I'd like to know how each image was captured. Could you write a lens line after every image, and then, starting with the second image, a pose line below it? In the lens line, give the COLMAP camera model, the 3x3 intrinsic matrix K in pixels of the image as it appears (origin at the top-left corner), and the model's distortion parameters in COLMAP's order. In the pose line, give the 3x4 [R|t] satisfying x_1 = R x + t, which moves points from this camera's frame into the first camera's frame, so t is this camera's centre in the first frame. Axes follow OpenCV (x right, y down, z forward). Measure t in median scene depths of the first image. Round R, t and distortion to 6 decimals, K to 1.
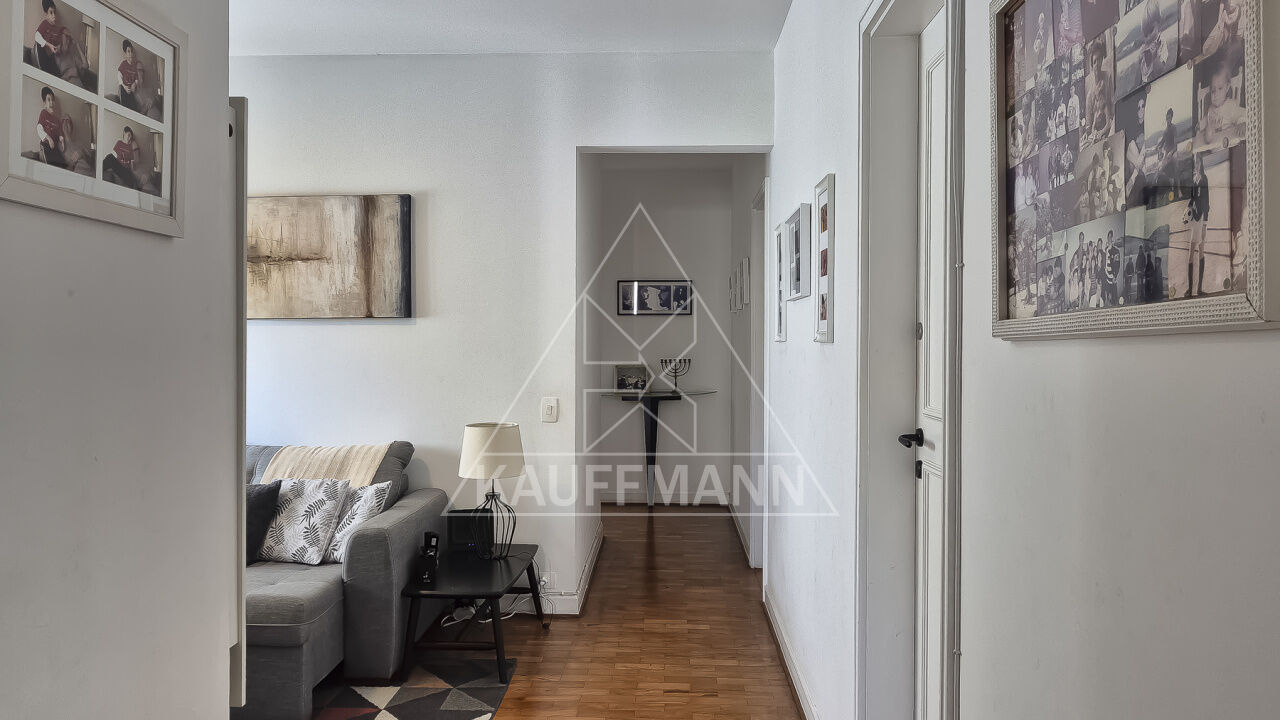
lens RADIAL K [[845.7, 0, 640.1], [0, 845.7, 353.5], [0, 0, 1]] dist [0.010517, 0.001819]
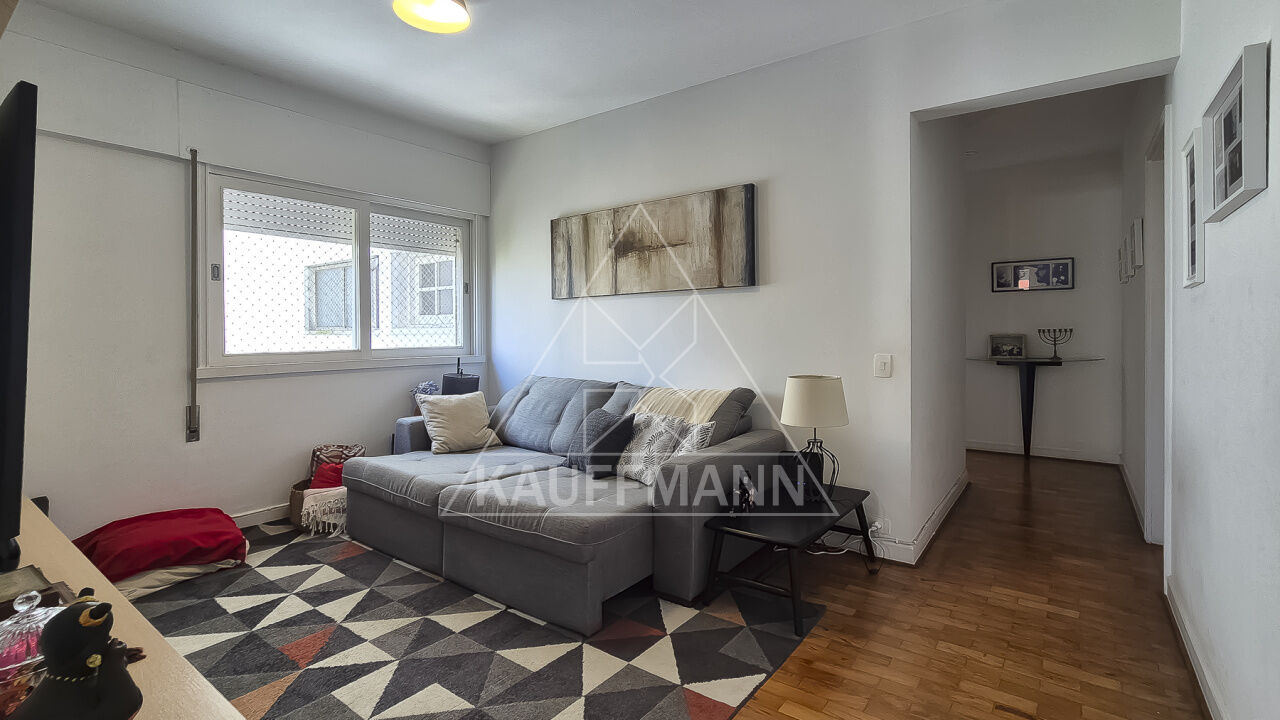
lens RADIAL K [[529.1, 0, 636.2], [0, 529.1, 340.3], [0, 0, 1]] dist [-0.013611, 0.006498]
pose [[0.799405, -0.005995, -0.600762, 0.045856], [0.012157, 0.999907, 0.006200, 0.028778], [0.600669, -0.012260, 0.799404, 0.304827]]
